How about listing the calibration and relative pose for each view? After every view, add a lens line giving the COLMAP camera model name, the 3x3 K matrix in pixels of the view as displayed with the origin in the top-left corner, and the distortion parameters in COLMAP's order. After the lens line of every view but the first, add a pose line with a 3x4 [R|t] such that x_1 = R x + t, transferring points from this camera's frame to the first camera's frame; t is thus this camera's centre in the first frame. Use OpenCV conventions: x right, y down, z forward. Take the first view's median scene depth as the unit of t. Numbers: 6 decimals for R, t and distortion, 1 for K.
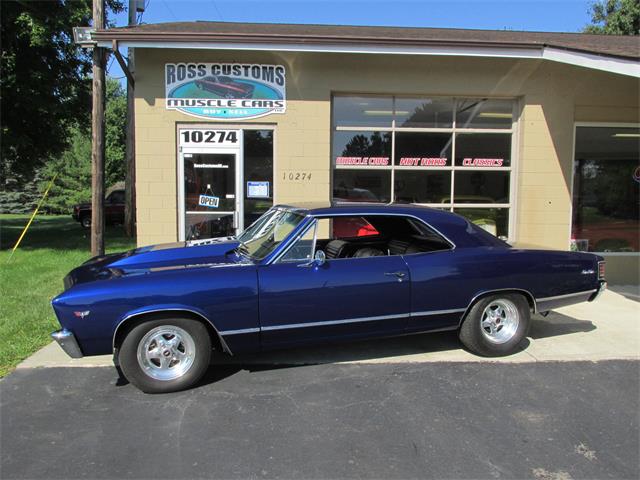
lens RADIAL K [[533.8, 0, 322.1], [0, 533.8, 238.3], [0, 0, 1]] dist [-0.029316, 0.006643]
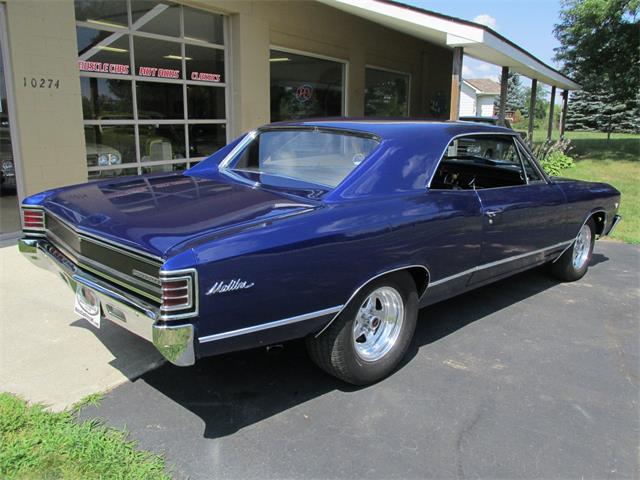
lens RADIAL K [[533.8, 0, 324.3], [0, 533.8, 238.9], [0, 0, 1]] dist [-0.029316, 0.006643]
pose [[0.557250, -0.186149, 0.809210, -0.467988], [0.065024, 0.981337, 0.180967, -0.011866], [-0.827795, -0.048226, 0.558954, 0.261328]]
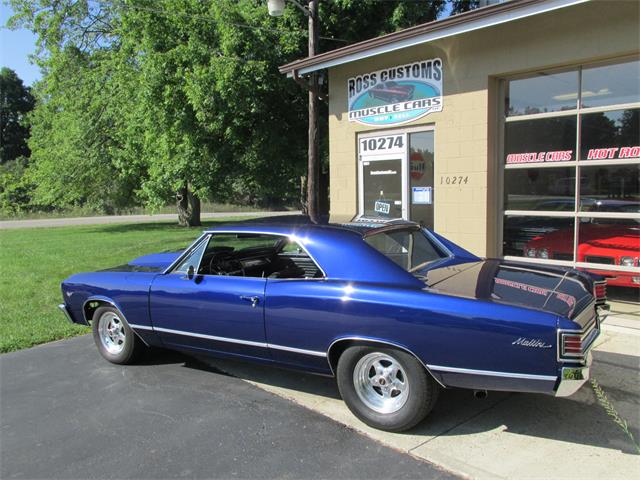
lens RADIAL K [[533.8, 0, 322.7], [0, 533.8, 238.0], [0, 0, 1]] dist [-0.029316, 0.006643]
pose [[0.633594, 0.050716, -0.772001, 0.509525], [-0.042136, 0.998630, 0.031022, -0.039594], [0.772517, 0.012874, 0.634863, 0.278182]]
